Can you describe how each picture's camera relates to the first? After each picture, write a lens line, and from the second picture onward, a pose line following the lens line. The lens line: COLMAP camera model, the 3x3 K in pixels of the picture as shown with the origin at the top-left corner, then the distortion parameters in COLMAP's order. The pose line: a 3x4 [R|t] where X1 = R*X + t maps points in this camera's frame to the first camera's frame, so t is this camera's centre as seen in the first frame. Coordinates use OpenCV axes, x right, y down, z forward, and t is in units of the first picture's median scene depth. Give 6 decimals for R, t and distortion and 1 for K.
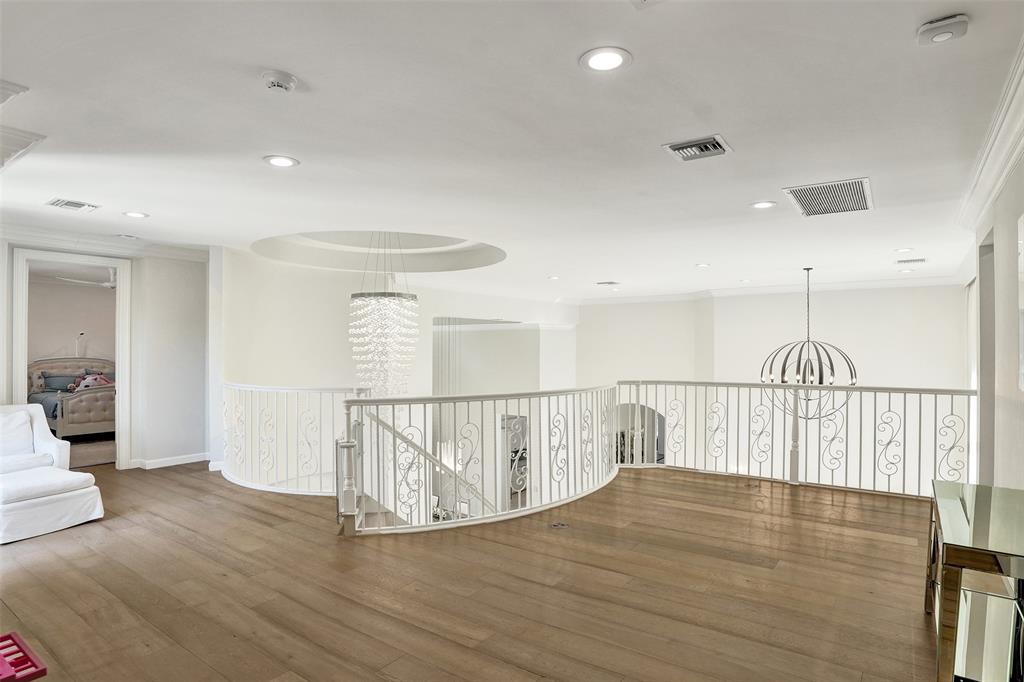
lens RADIAL K [[554.8, 0, 506.1], [0, 554.8, 347.1], [0, 0, 1]] dist [-0.029282, 0.003897]
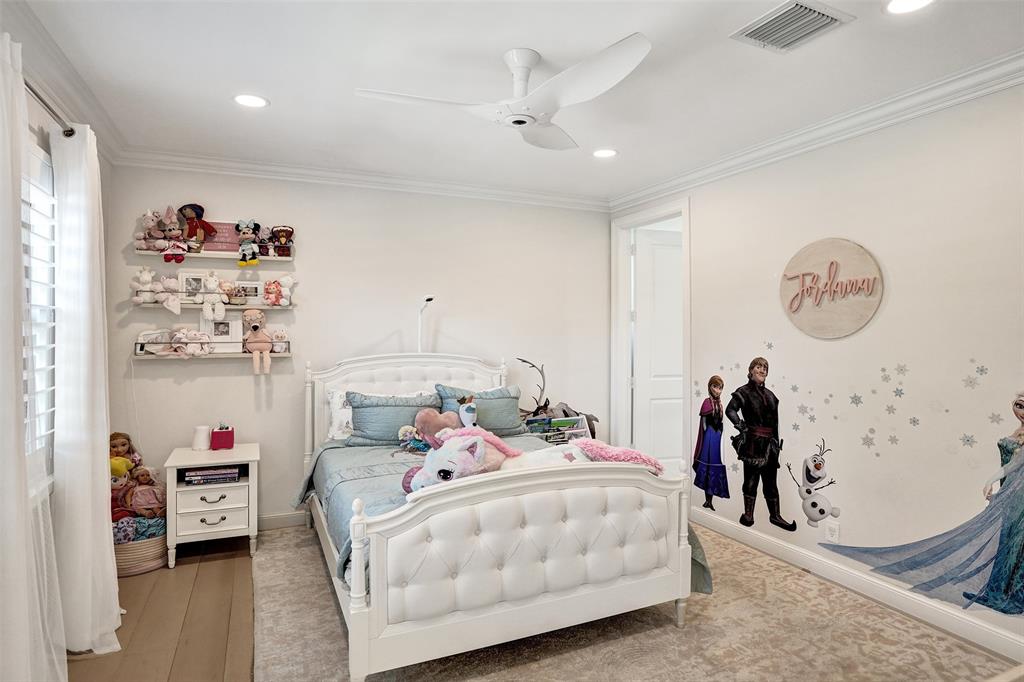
lens RADIAL K [[554.8, 0, 511.5], [0, 554.8, 342.5], [0, 0, 1]] dist [-0.029282, 0.003897]
pose [[0.871998, 0.003646, -0.489495, -0.612011], [0.003804, 0.999892, 0.014226, 0.003565], [0.489494, -0.014267, 0.871890, 0.786842]]
